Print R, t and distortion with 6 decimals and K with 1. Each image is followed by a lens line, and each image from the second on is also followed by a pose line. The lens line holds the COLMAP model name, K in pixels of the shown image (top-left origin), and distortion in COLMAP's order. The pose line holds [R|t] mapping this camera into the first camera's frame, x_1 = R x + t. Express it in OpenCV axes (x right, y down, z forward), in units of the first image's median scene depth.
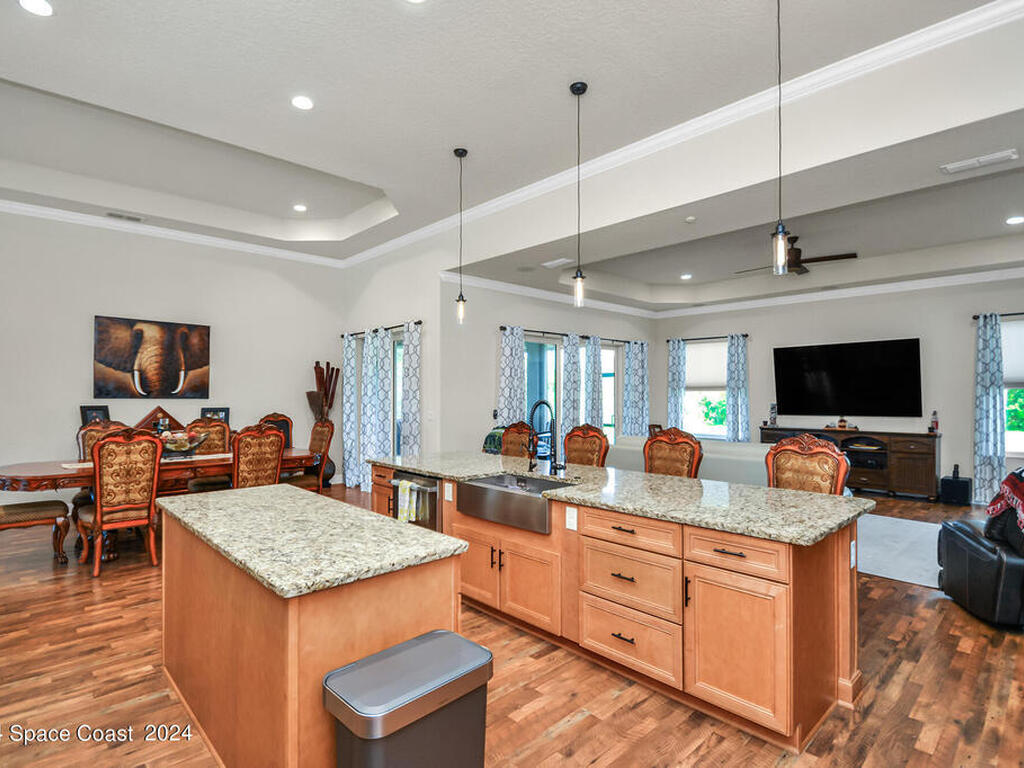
lens RADIAL K [[526.9, 0, 508.2], [0, 526.9, 387.4], [0, 0, 1]] dist [0.003217, -0.005620]
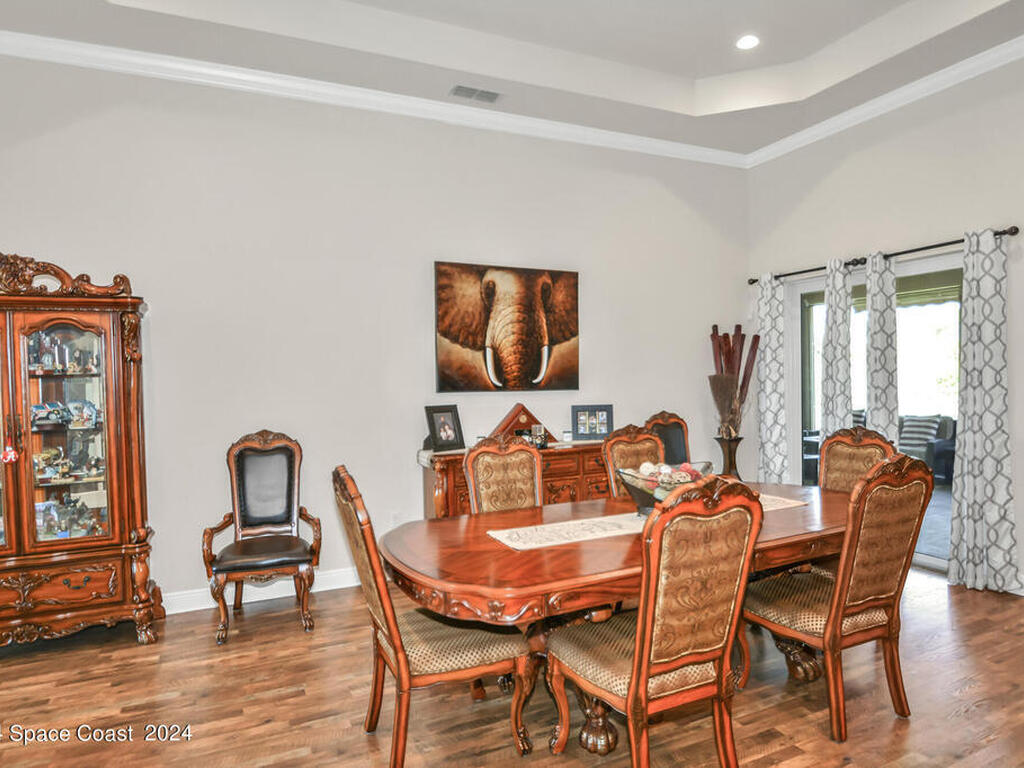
lens RADIAL K [[606.6, 0, 515.5], [0, 606.6, 391.6], [0, 0, 1]] dist [-0.017024, -0.002894]
pose [[0.948348, -0.011819, -0.317012, -0.440709], [0.025154, 0.998961, 0.038007, -0.006141], [0.316233, -0.044018, 0.947660, 0.321346]]
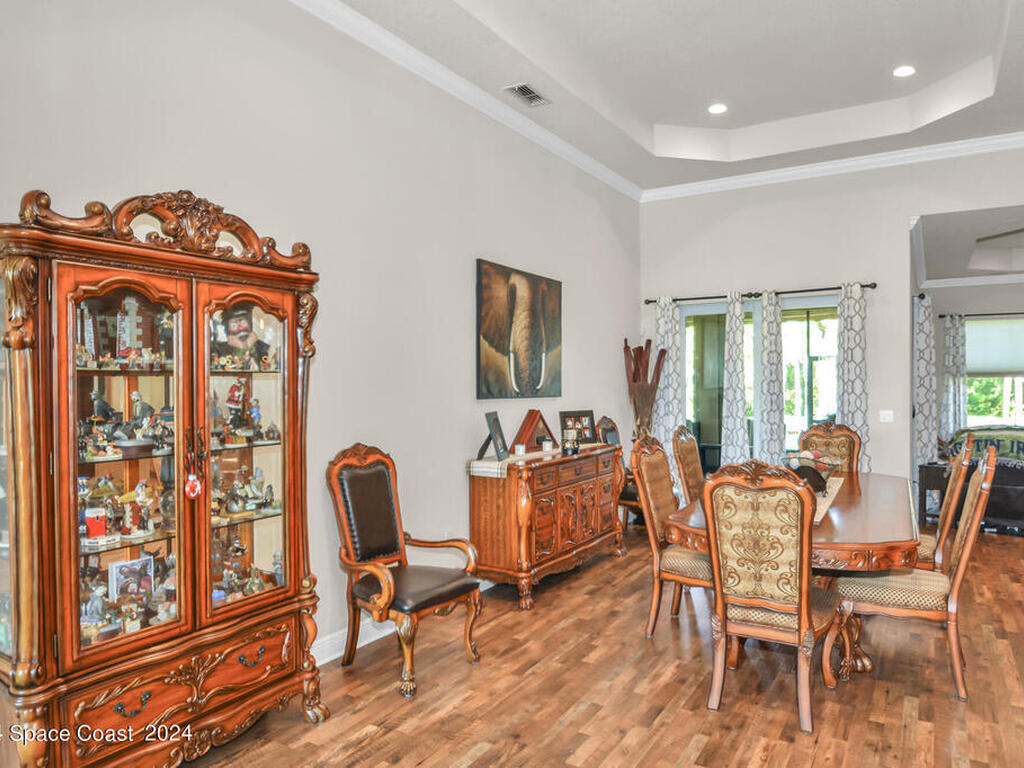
lens RADIAL K [[671.7, 0, 506.5], [0, 671.7, 392.5], [0, 0, 1]] dist [-0.021617, 0.002233]
pose [[0.968940, -0.013449, 0.246931, -0.887555], [0.005885, 0.999491, 0.031344, -0.009744], [-0.247227, -0.028917, 0.968526, 0.247257]]
